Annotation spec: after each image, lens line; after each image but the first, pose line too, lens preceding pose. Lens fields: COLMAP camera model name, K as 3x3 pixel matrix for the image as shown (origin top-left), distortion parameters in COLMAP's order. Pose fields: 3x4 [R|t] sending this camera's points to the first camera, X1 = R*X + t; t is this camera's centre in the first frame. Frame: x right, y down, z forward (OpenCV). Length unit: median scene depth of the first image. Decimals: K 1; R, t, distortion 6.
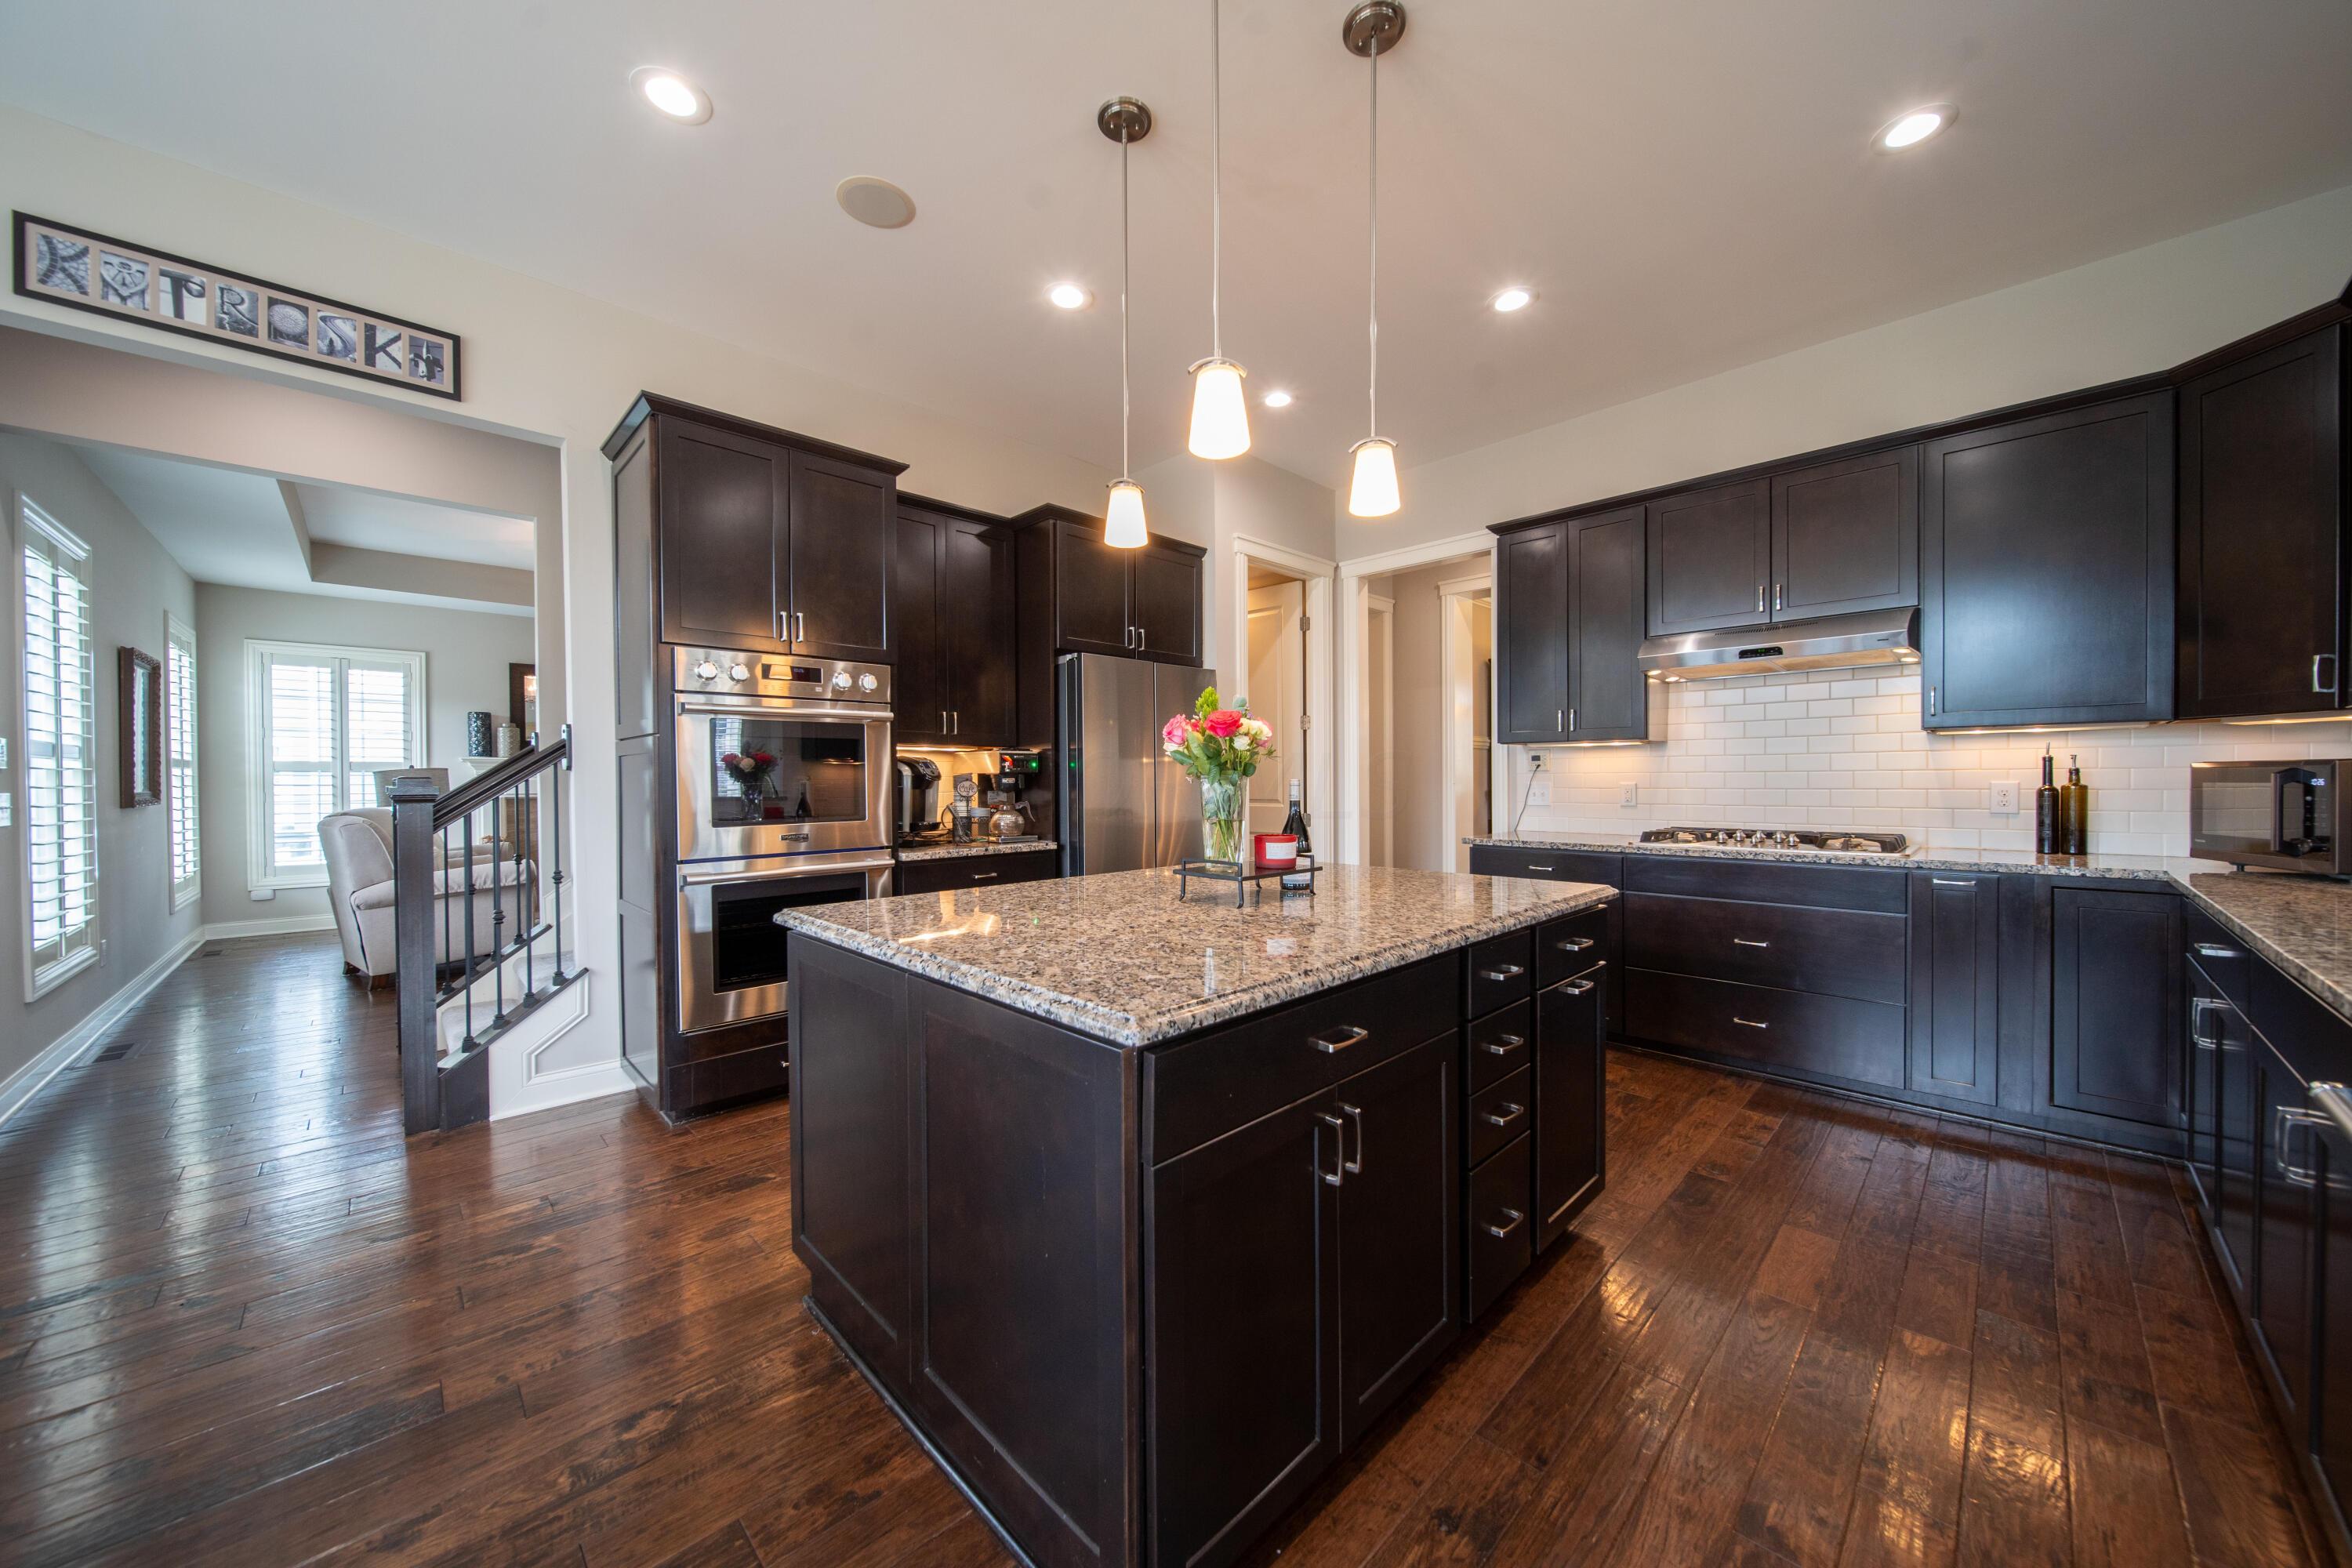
lens RADIAL K [[825.7, 0, 1174.0], [0, 825.7, 786.0], [0, 0, 1]] dist [-0.001726, -0.000898]
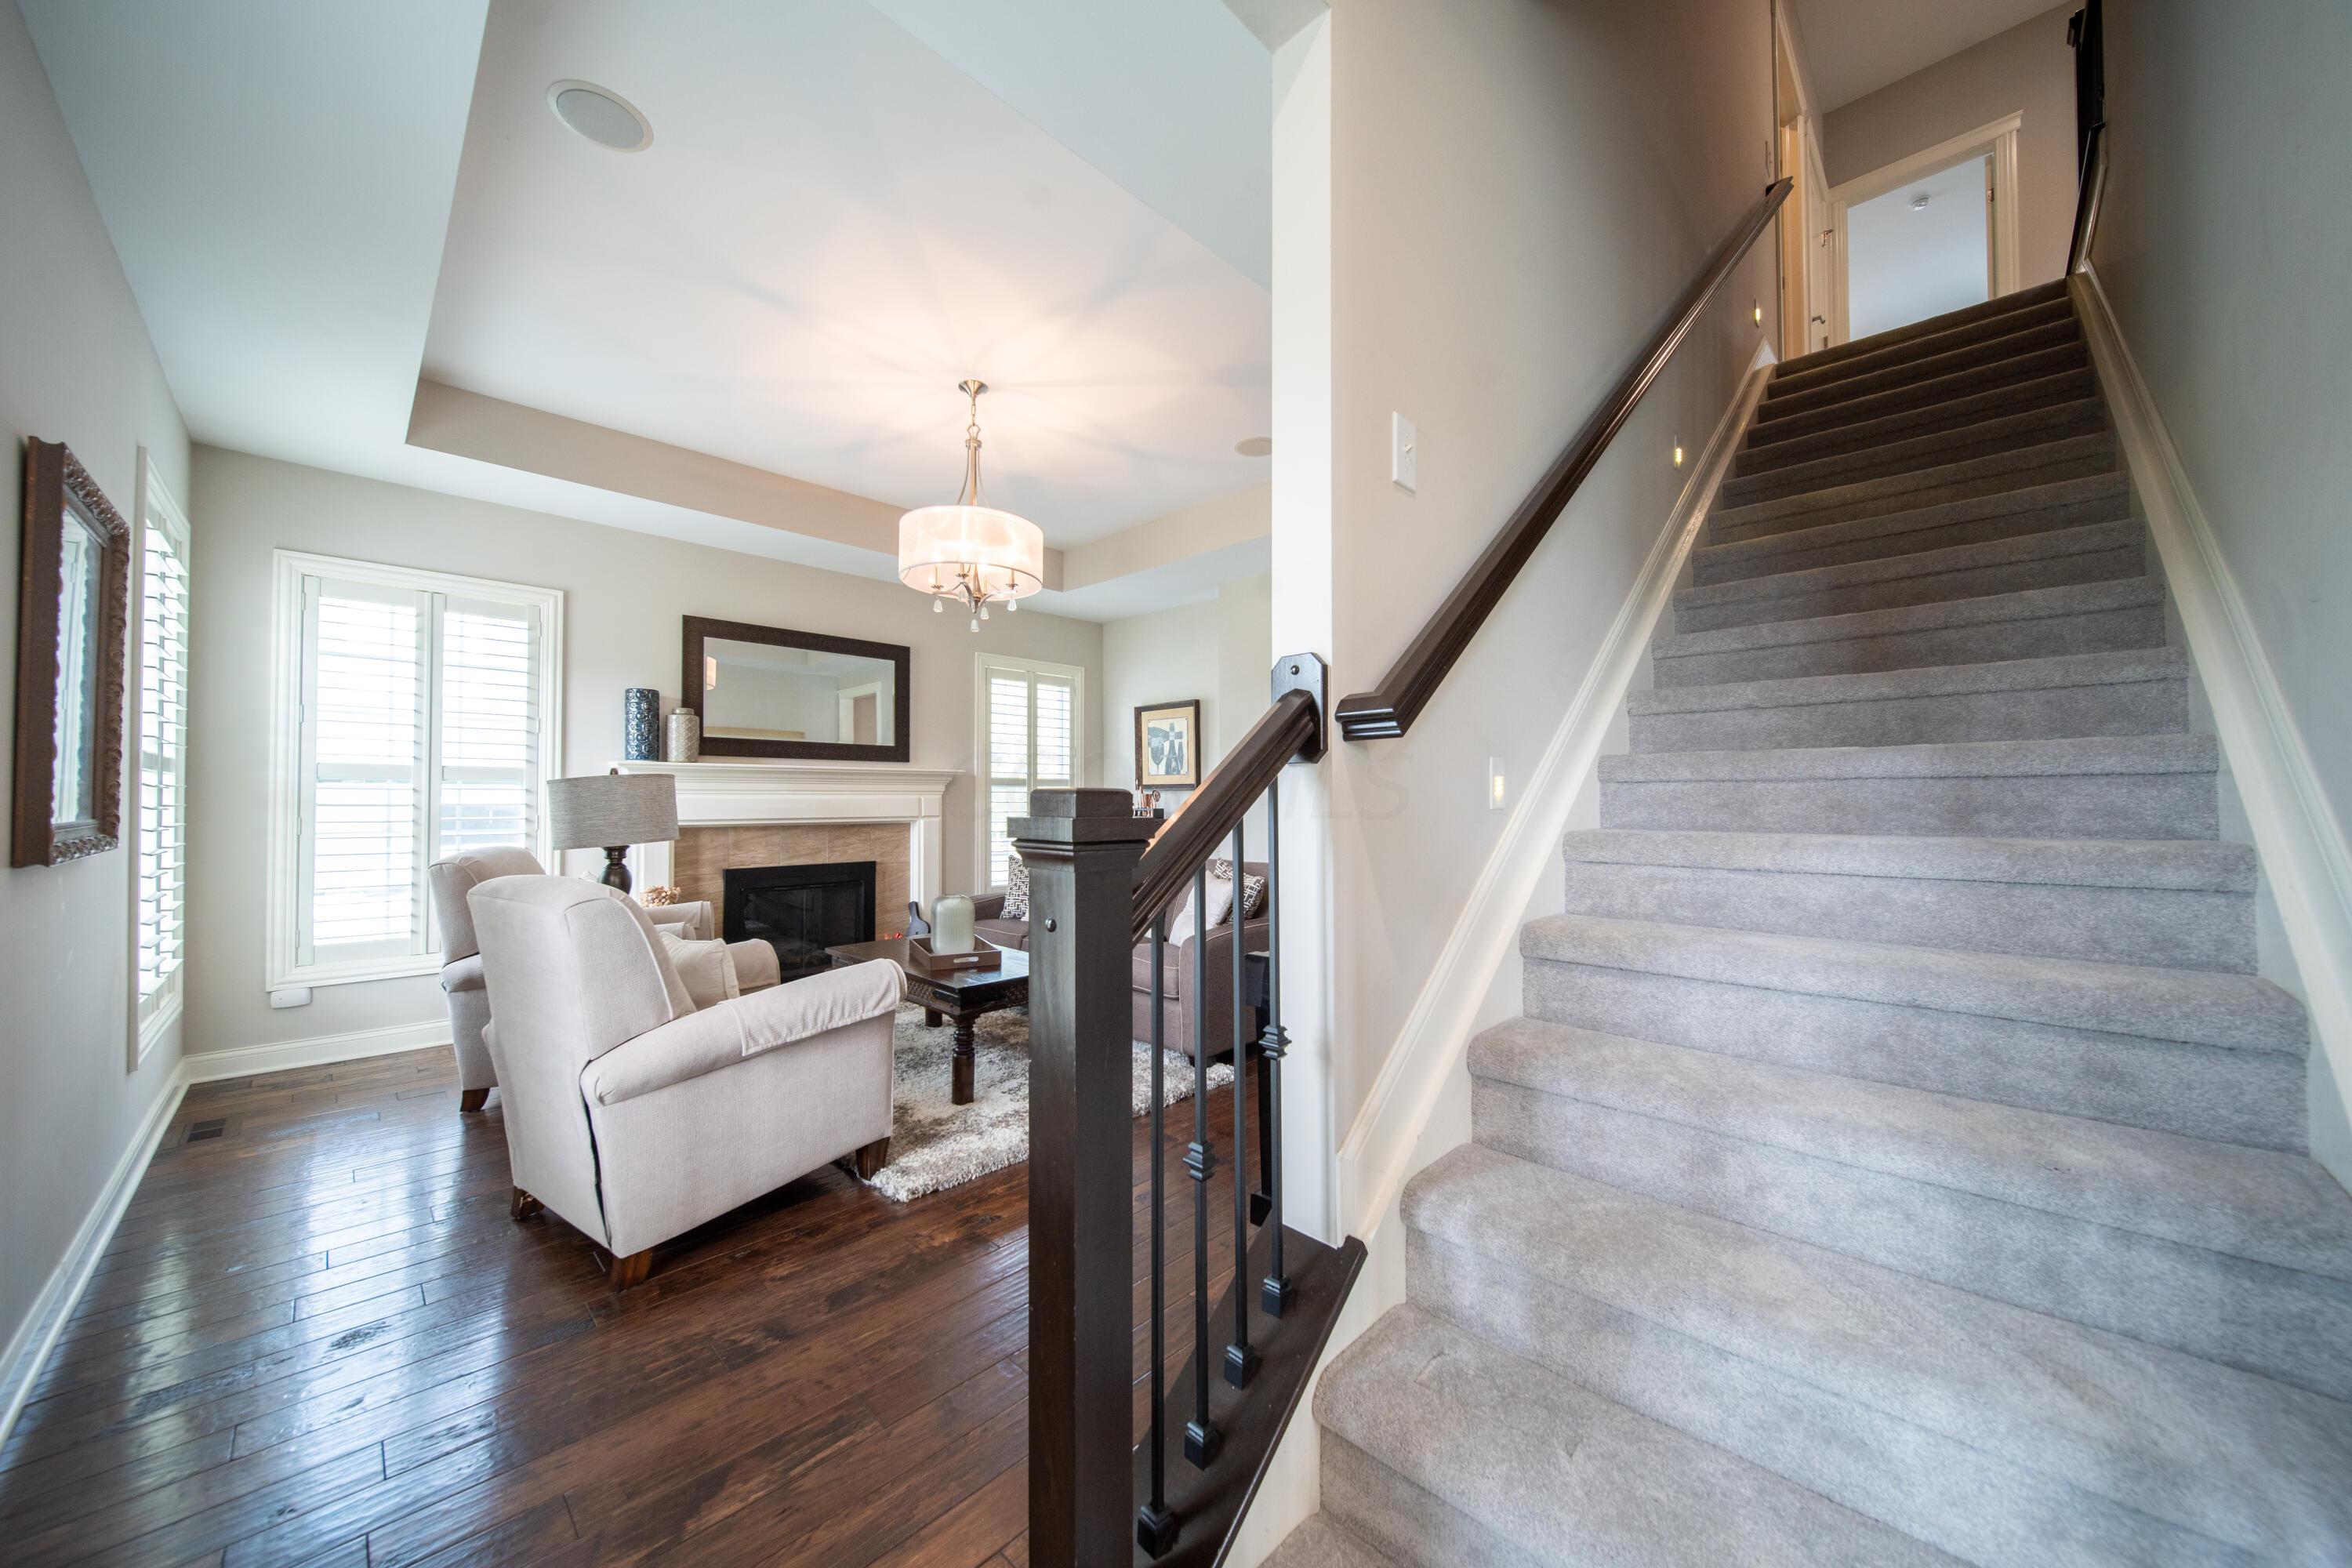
lens RADIAL K [[825.7, 0, 1173.4], [0, 825.7, 786.4], [0, 0, 1]] dist [-0.001726, -0.000898]
pose [[0.999652, 0.004509, 0.026006, -1.115469], [-0.003840, 0.999662, -0.025715, -0.002962], [-0.026113, 0.025606, 0.999331, 0.894953]]
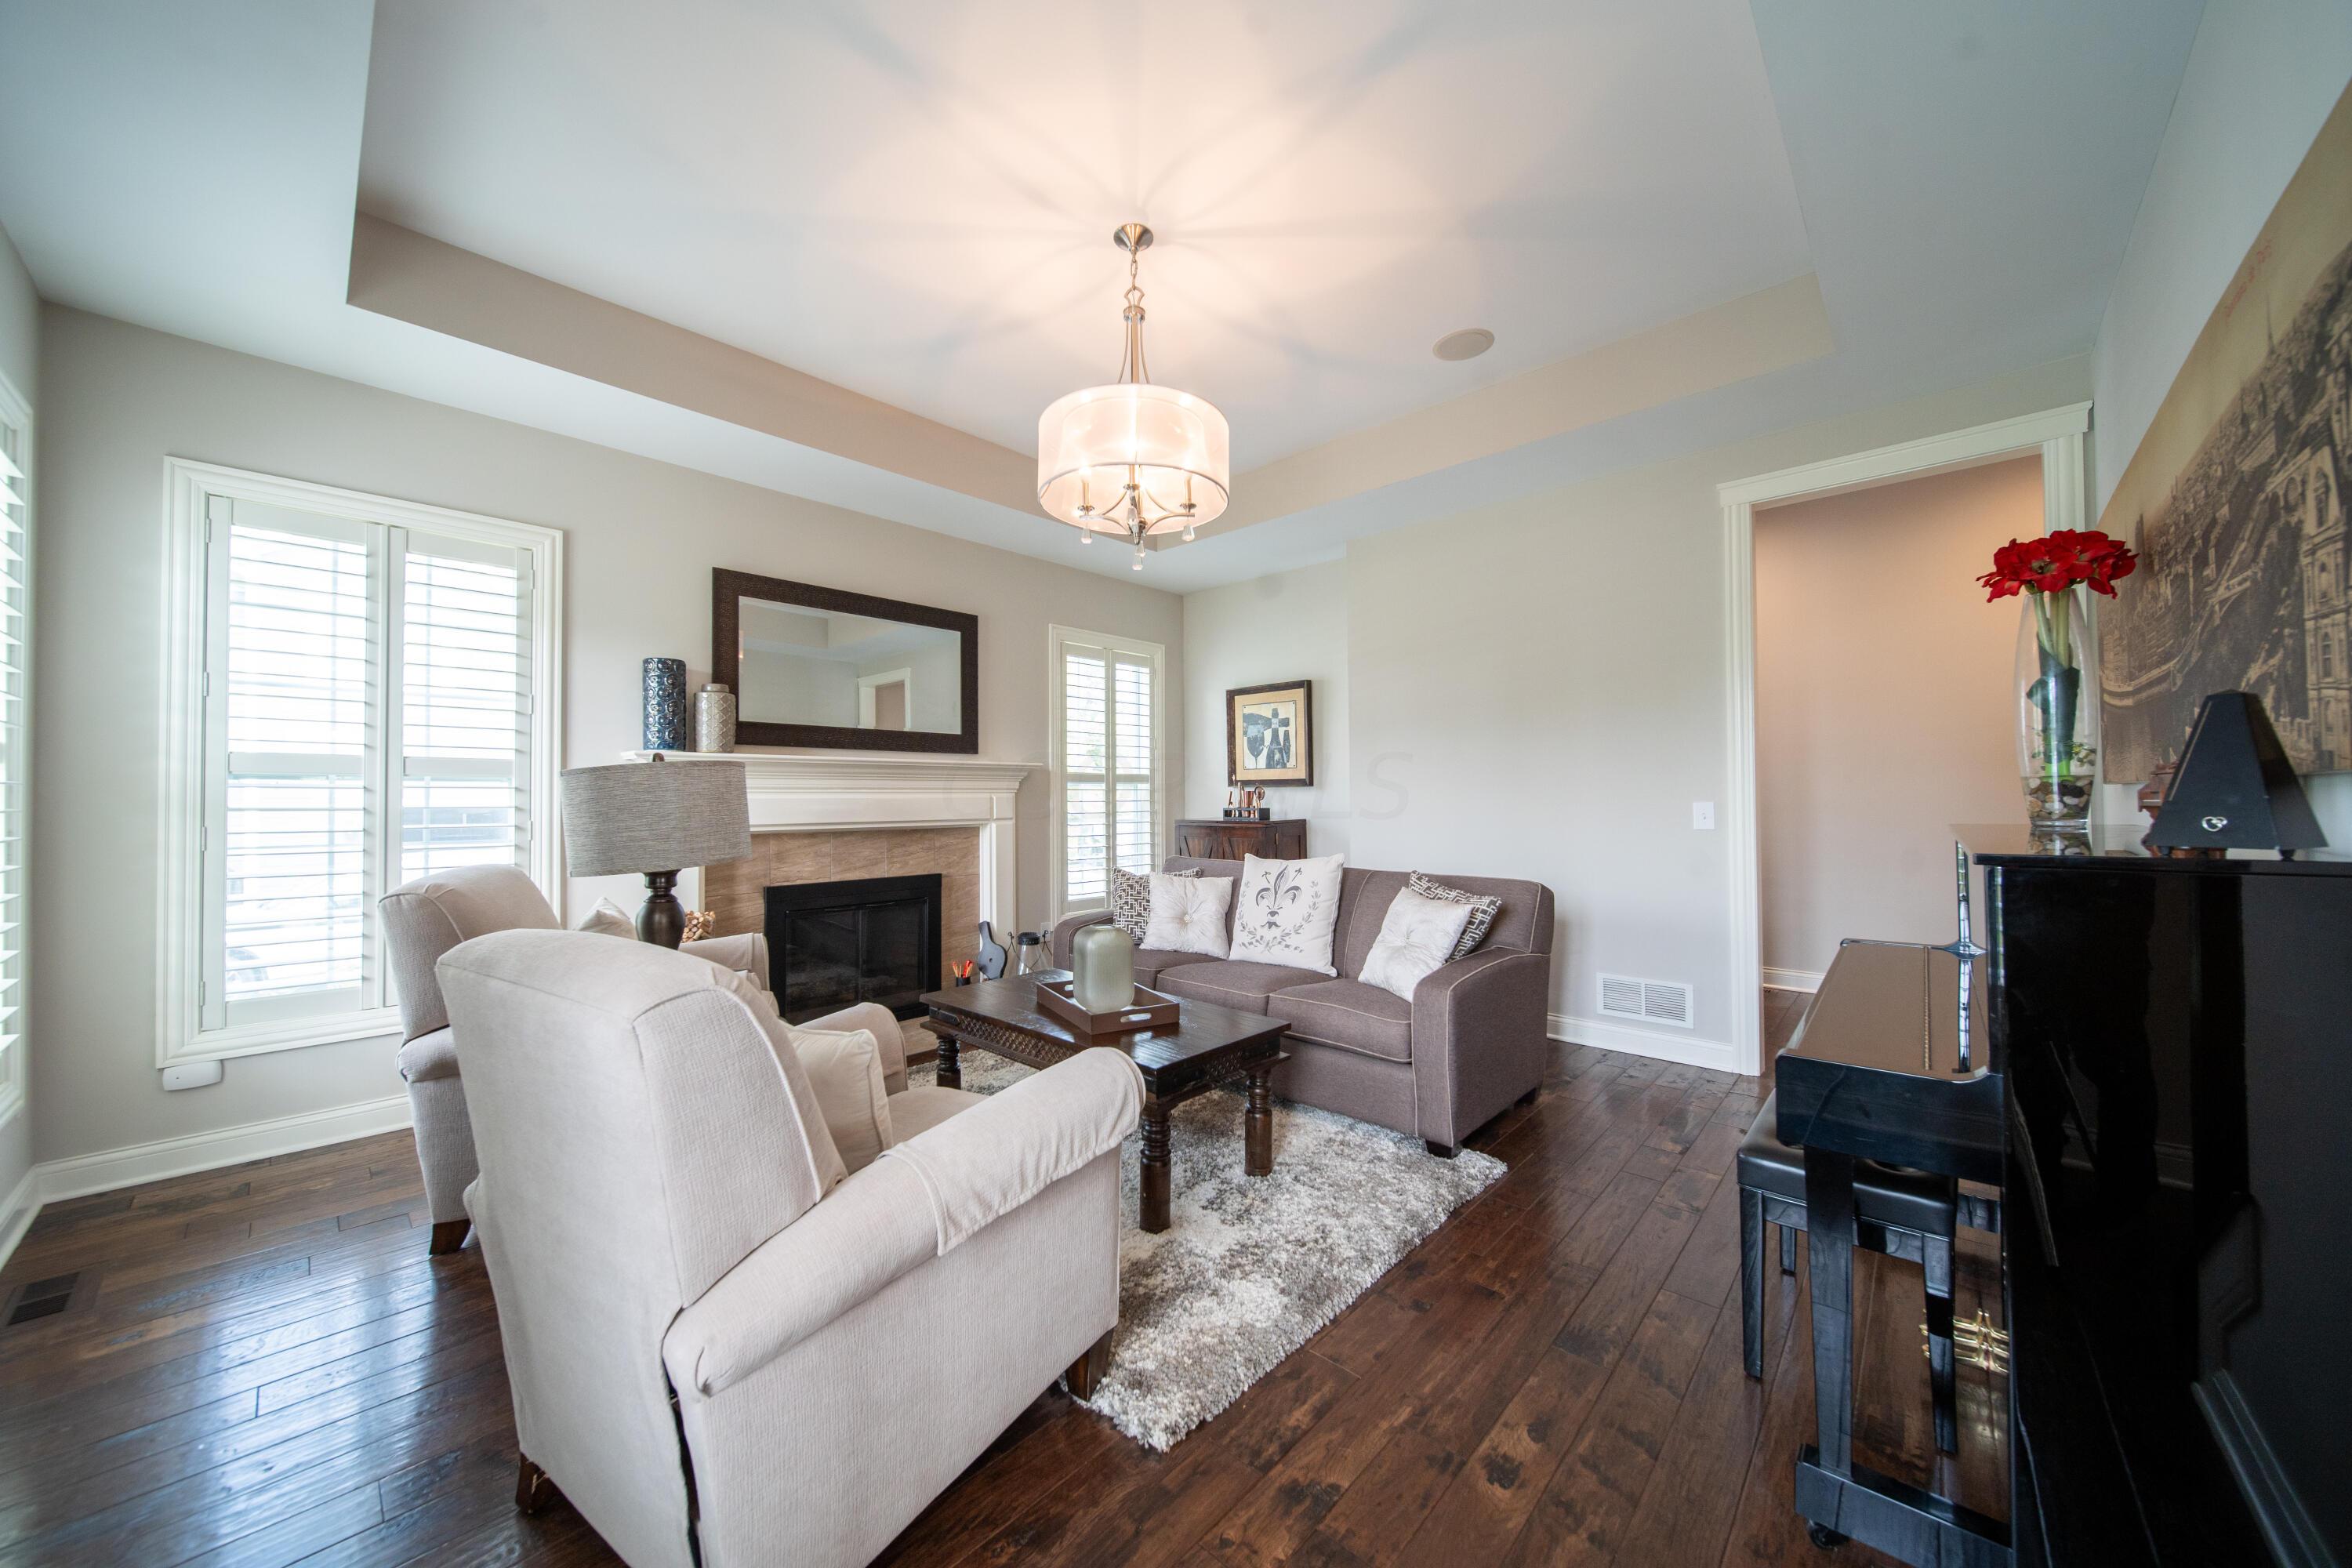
lens RADIAL K [[825.7, 0, 1173.2], [0, 825.7, 786.8], [0, 0, 1]] dist [-0.001726, -0.000898]
pose [[0.998988, 0.000025, 0.044968, -1.376895], [0.001059, 0.999709, -0.024082, -0.003814], [-0.044955, 0.024105, 0.998698, 1.219807]]
